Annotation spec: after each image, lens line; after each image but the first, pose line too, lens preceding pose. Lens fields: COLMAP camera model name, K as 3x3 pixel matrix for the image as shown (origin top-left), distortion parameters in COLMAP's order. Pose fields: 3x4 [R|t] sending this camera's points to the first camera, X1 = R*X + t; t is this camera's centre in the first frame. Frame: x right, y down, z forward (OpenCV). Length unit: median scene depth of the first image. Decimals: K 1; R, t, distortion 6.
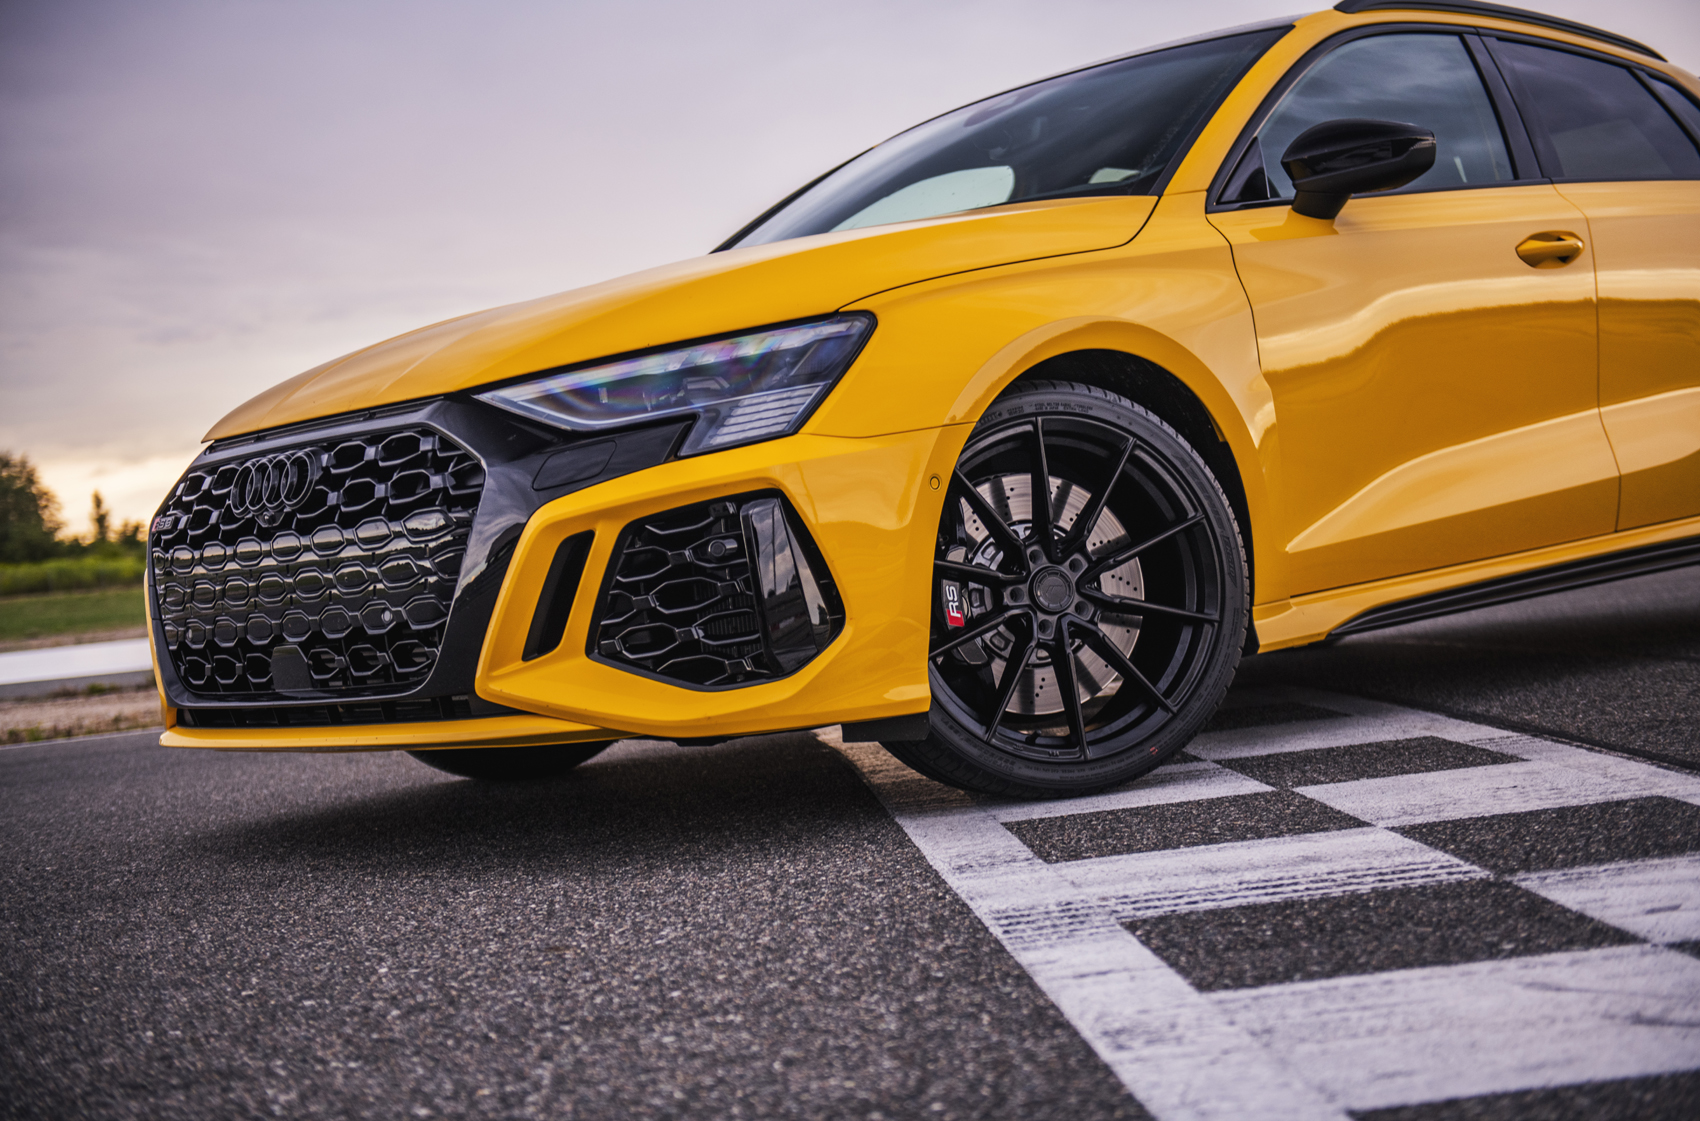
lens RADIAL K [[2316.9, 0, 850.0], [0, 2316.9, 560.5], [0, 0, 1]] dist [0.077525, 0.055354]
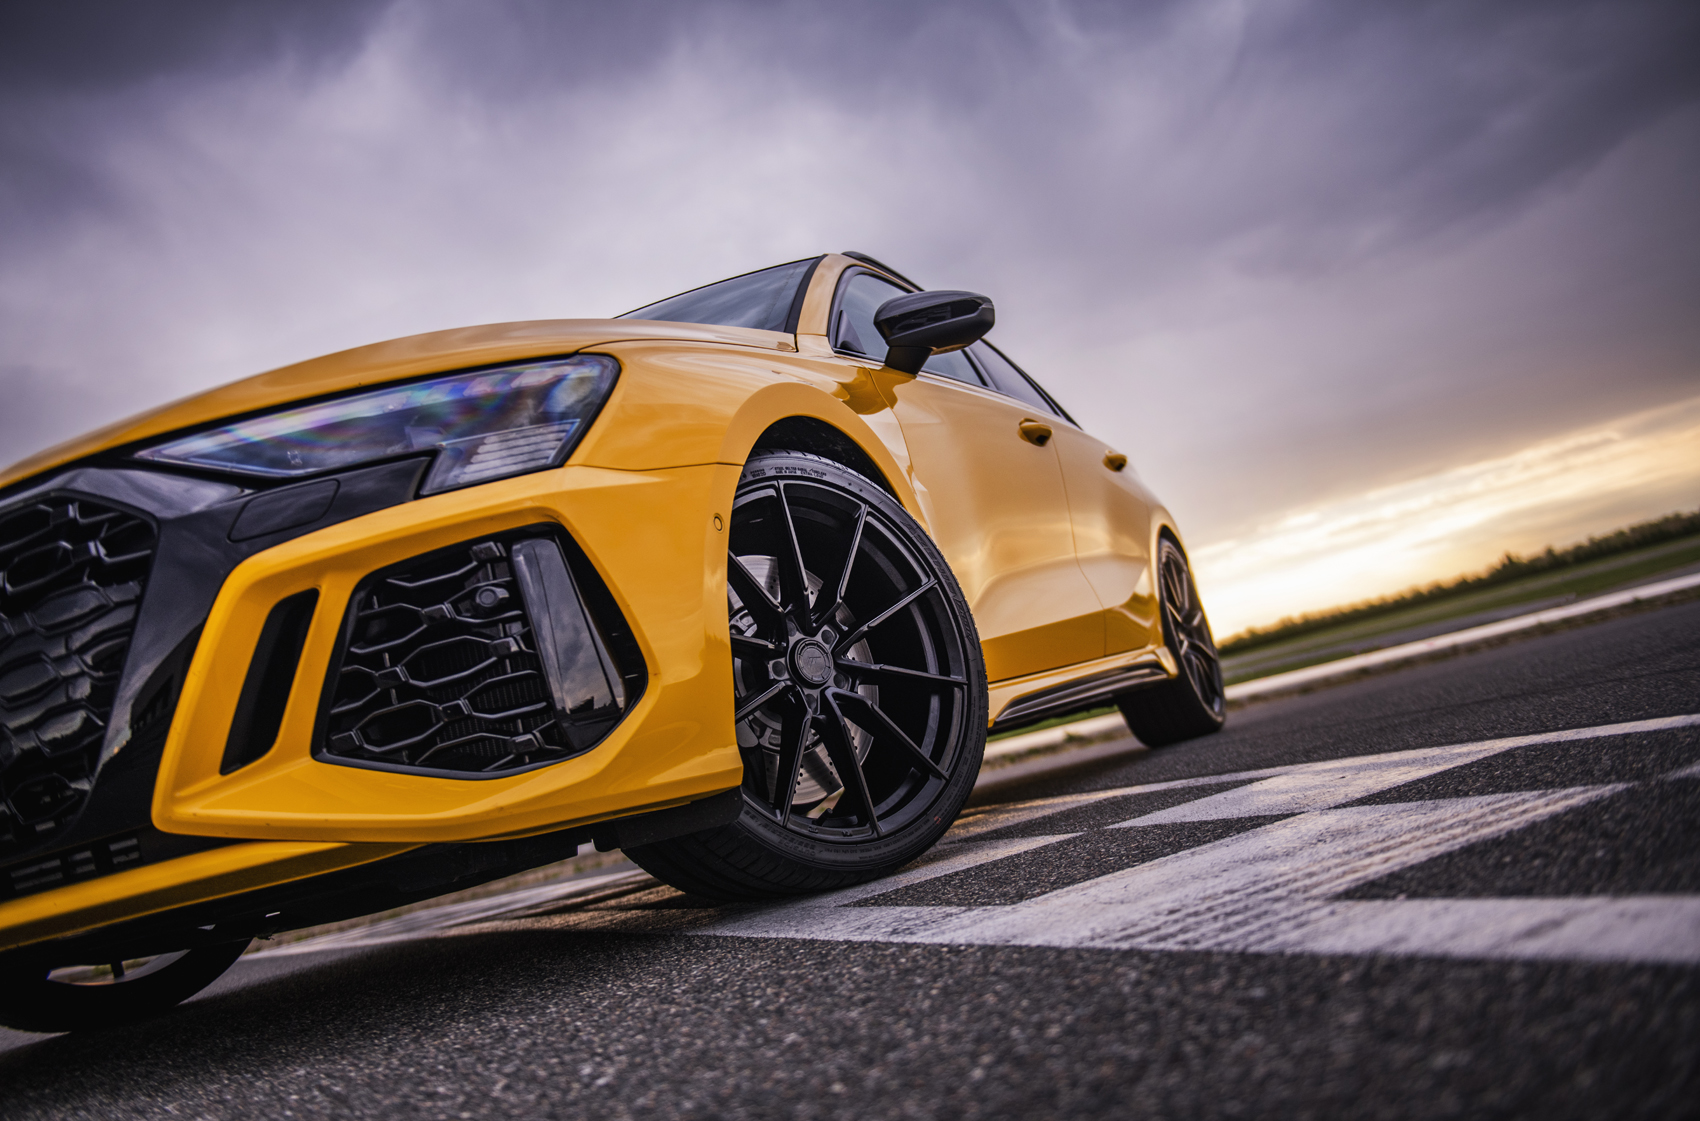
lens RADIAL K [[1445.5, 0, 870.5], [0, 1445.5, 554.0], [0, 0, 1]] dist [-0.045213, -0.000816]
pose [[0.912193, -0.048124, 0.406924, -0.131049], [0.136802, 0.971867, -0.191731, 0.088669], [-0.386249, 0.230563, 0.893114, 0.480024]]
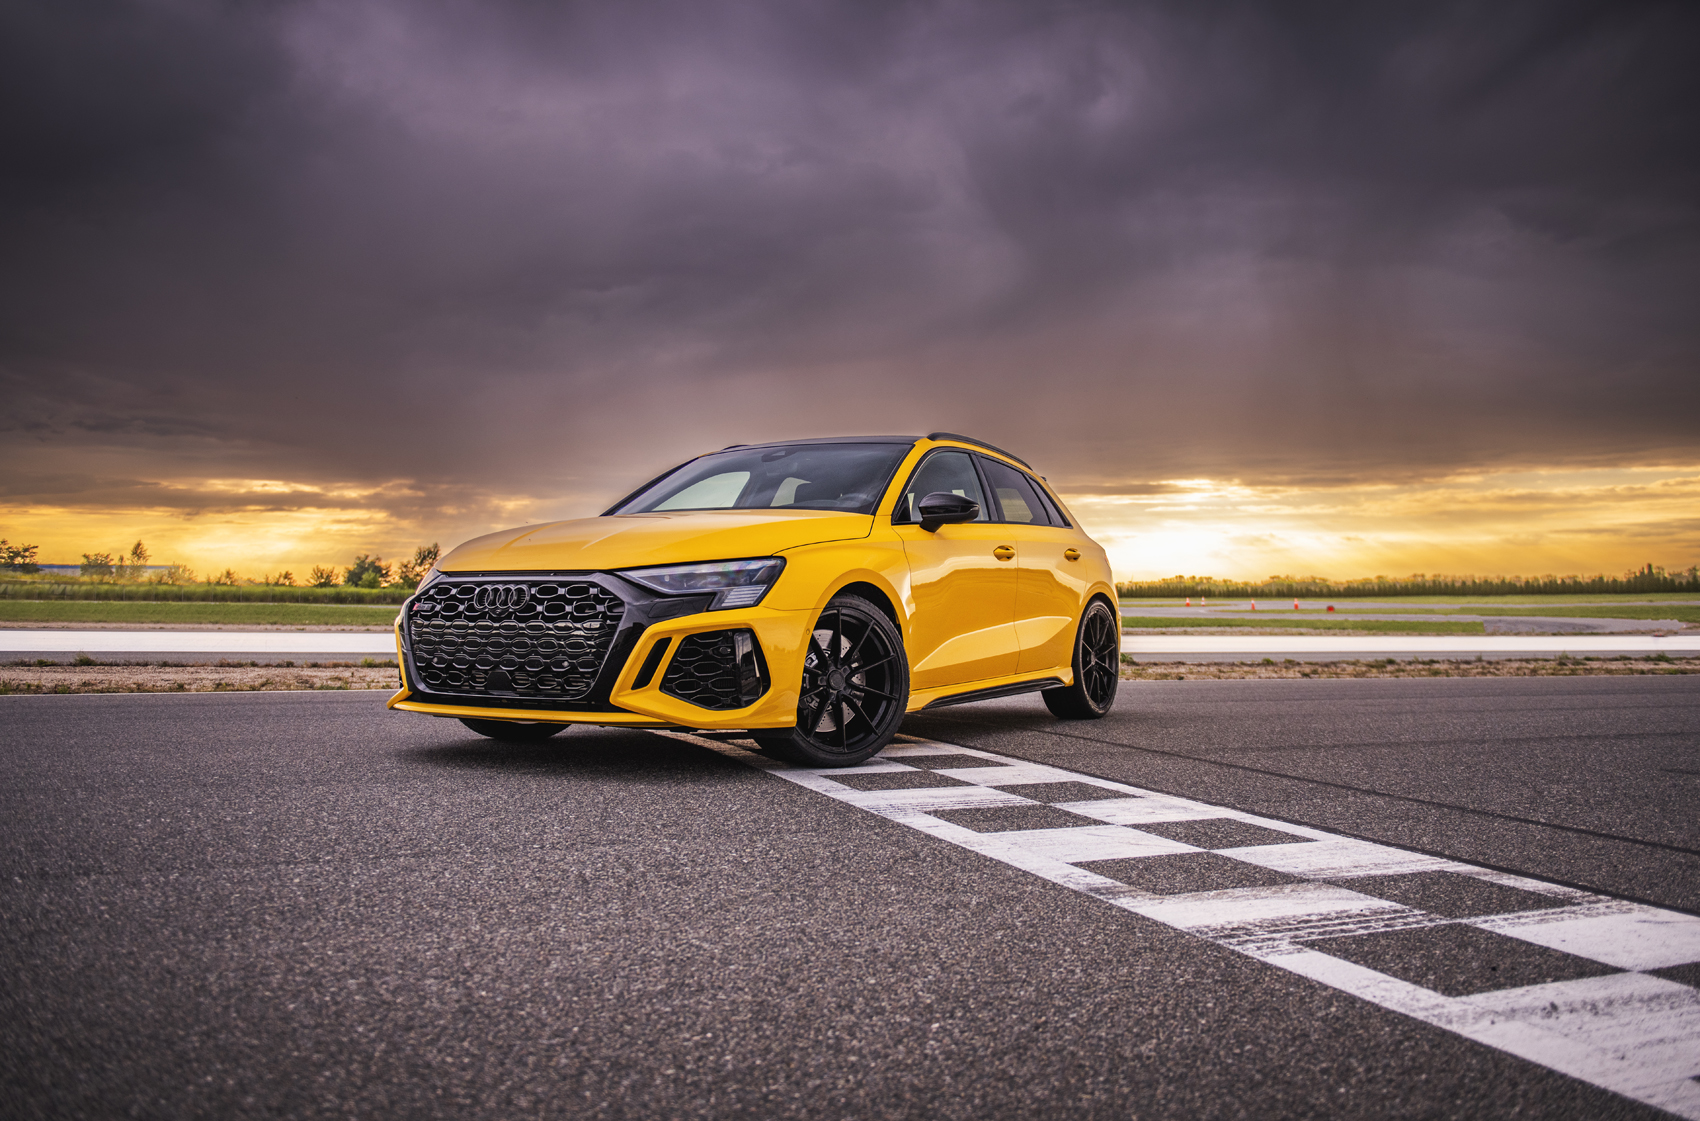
lens RADIAL K [[1367.2, 0, 850.0], [0, 1367.2, 560.5], [0, 0, 1]] dist [-0.048788, -0.003114]
pose [[0.947988, 0.121602, 0.294164, -0.341509], [-0.102764, 0.991585, -0.078731, 0.000243], [-0.301262, 0.044406, 0.952507, -0.363903]]
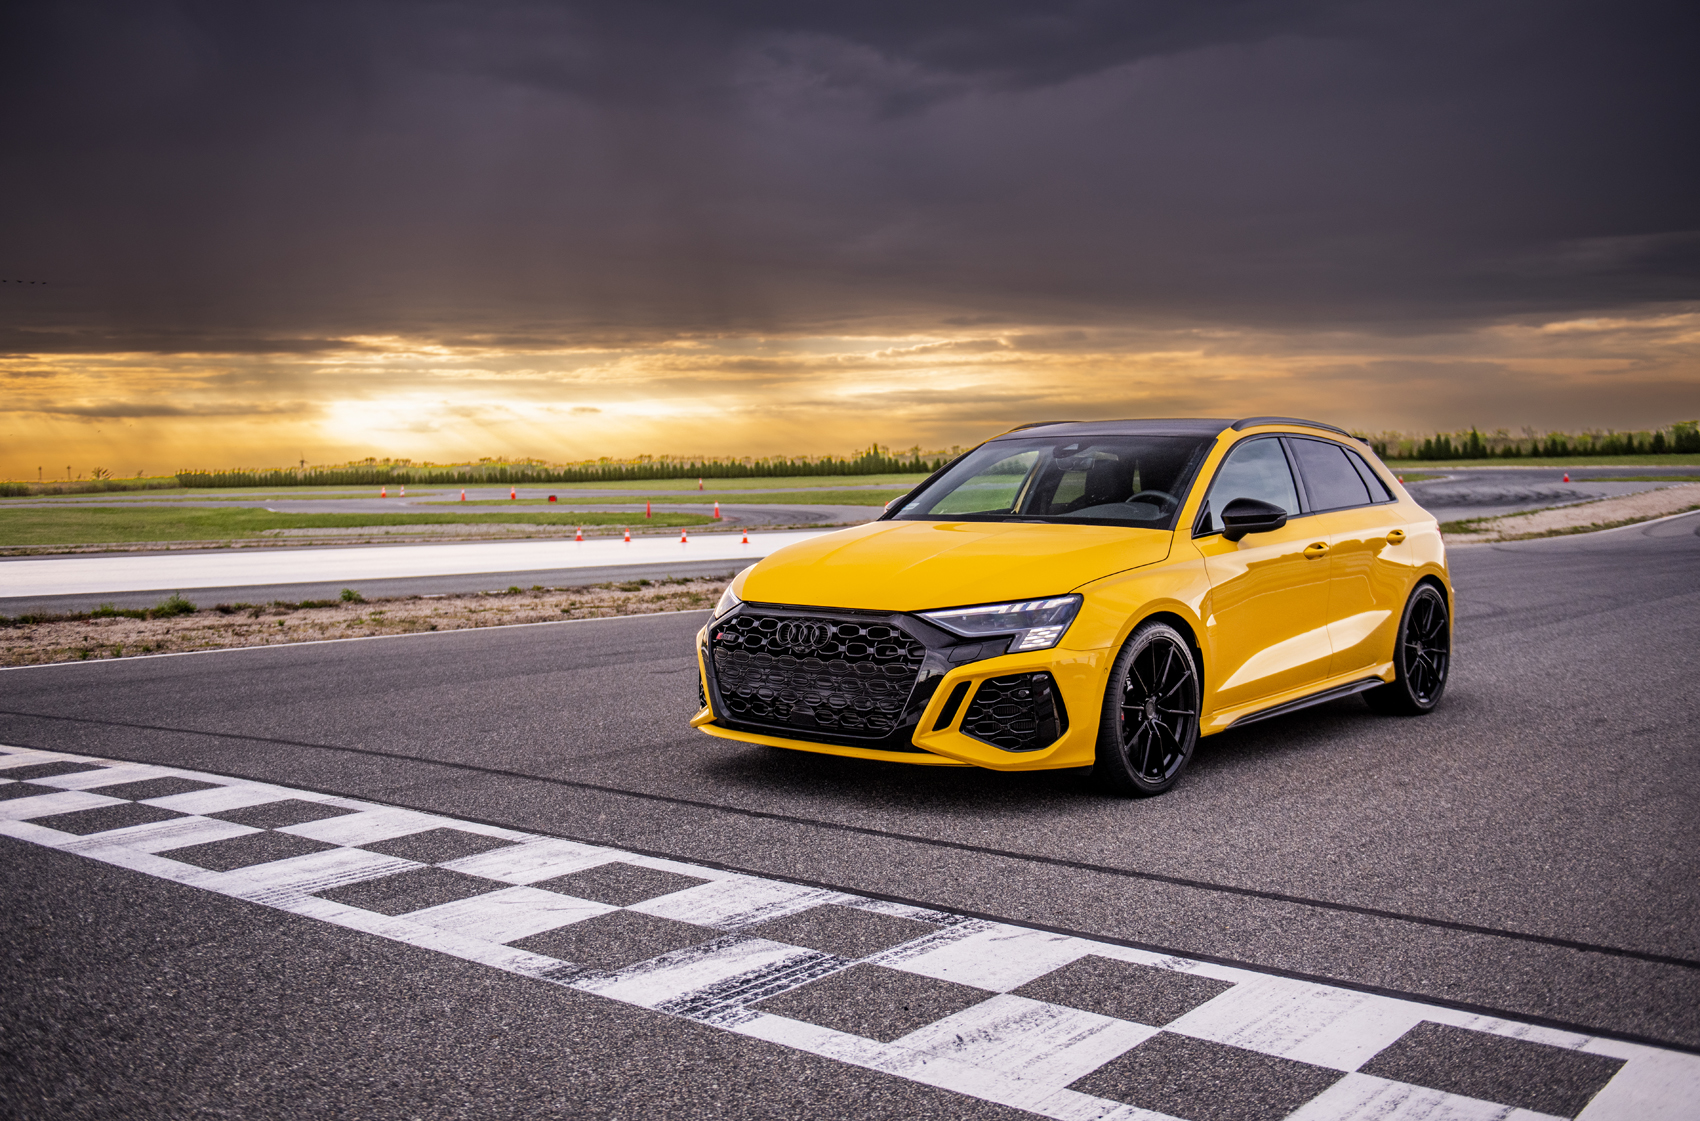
lens RADIAL K [[1622.6, 0, 850.0], [0, 1622.6, 560.5], [0, 0, 1]] dist [-0.003773, -0.000384]
pose [[0.987020, 0.094473, 0.129874, -0.445224], [-0.098859, 0.994715, 0.027729, -0.164304], [-0.126568, -0.040208, 0.991143, -0.618793]]
